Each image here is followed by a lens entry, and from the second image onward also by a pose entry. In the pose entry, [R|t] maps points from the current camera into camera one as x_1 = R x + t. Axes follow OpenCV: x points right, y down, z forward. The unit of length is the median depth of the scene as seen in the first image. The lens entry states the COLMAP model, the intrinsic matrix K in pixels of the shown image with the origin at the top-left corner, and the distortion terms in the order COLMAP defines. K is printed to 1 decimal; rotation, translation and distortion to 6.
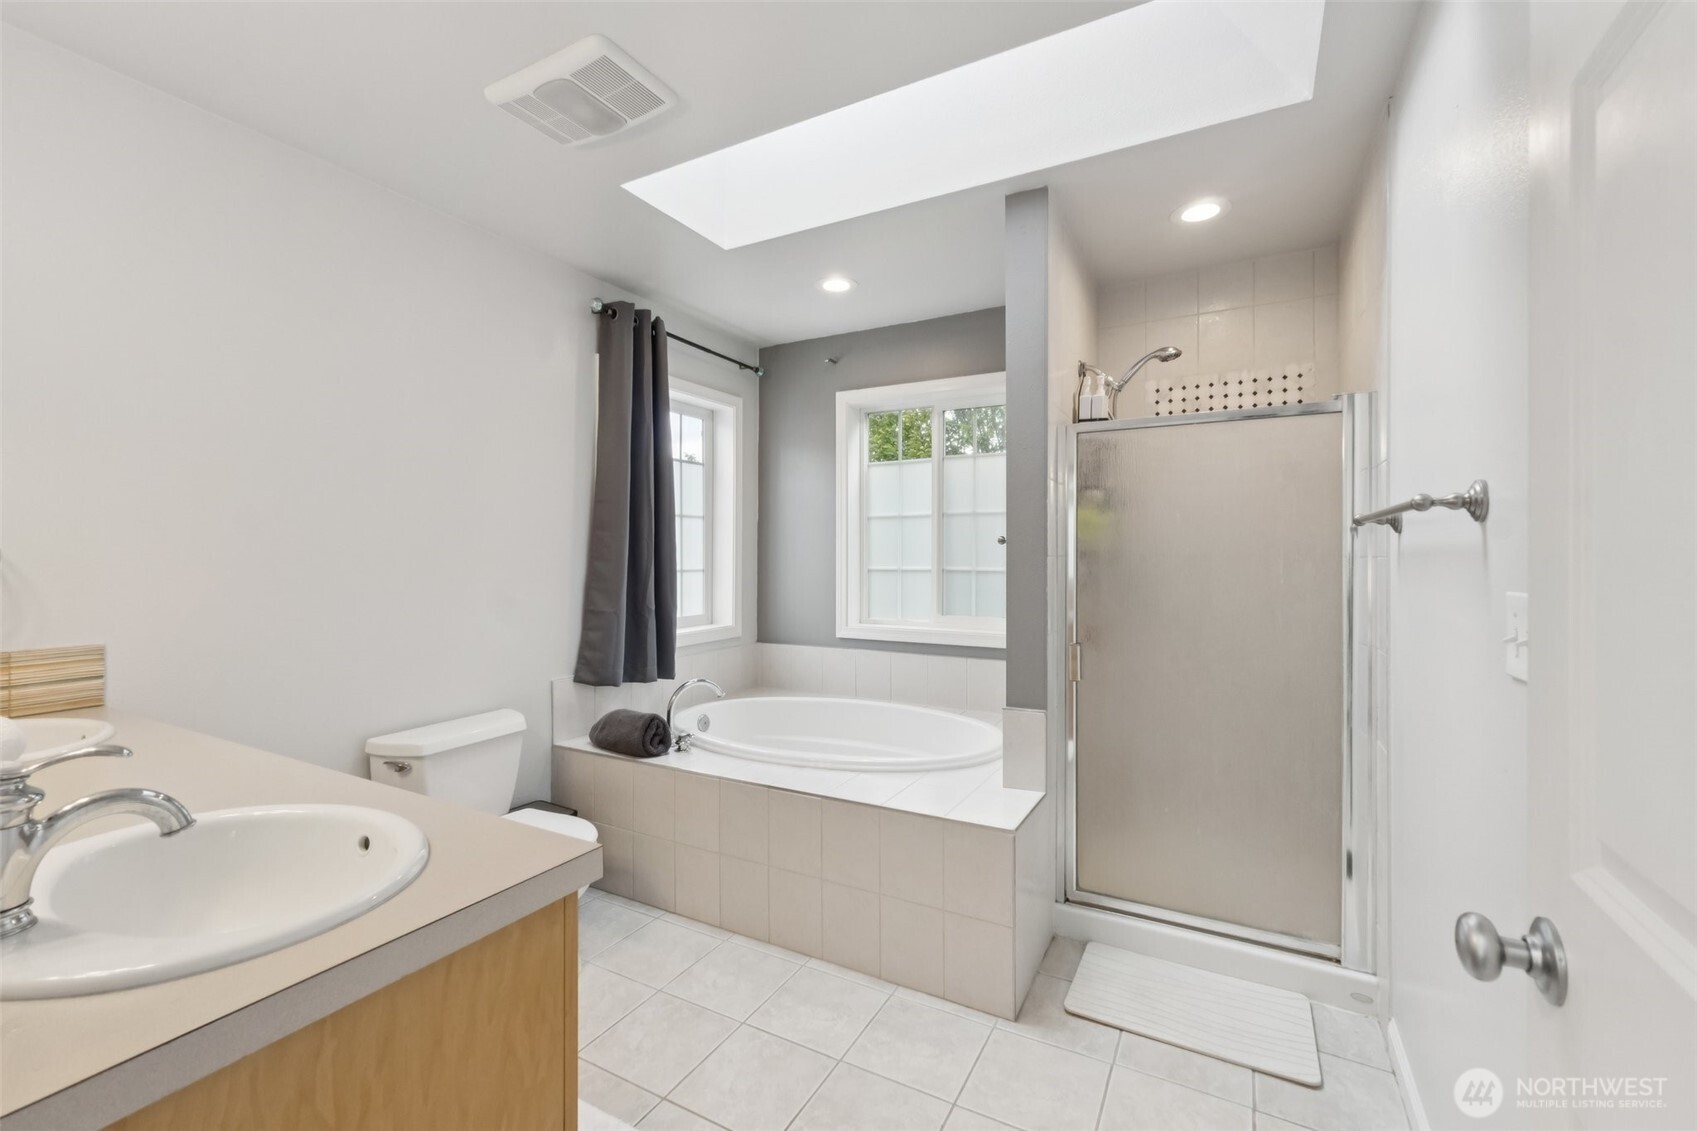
lens RADIAL K [[710.7, 0, 843.4], [0, 710.7, 557.6], [0, 0, 1]] dist [-0.002194, 0.000014]
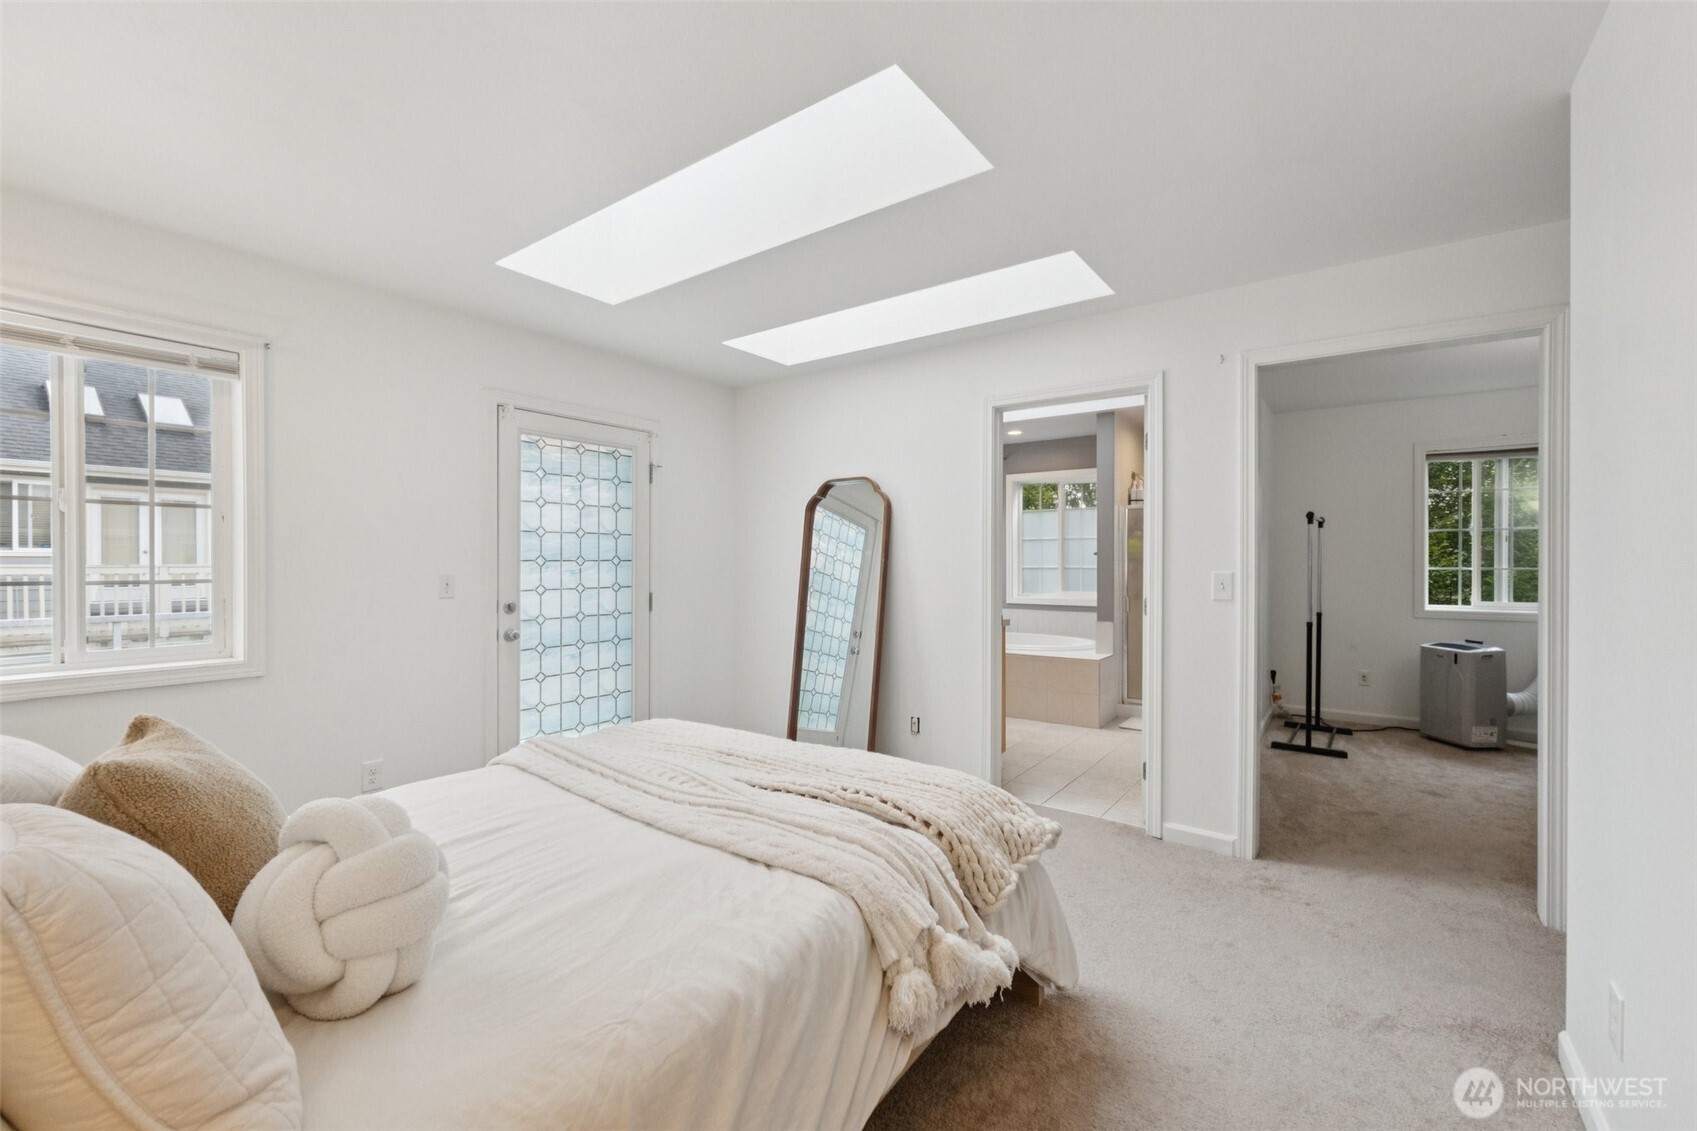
lens RADIAL K [[710.7, 0, 850.7], [0, 710.7, 567.1], [0, 0, 1]] dist [-0.002194, 0.000014]
pose [[0.993876, 0.002960, -0.110459, -0.242326], [-0.002524, 0.999988, 0.004091, 0.009210], [0.110470, -0.003787, 0.993872, -1.074736]]
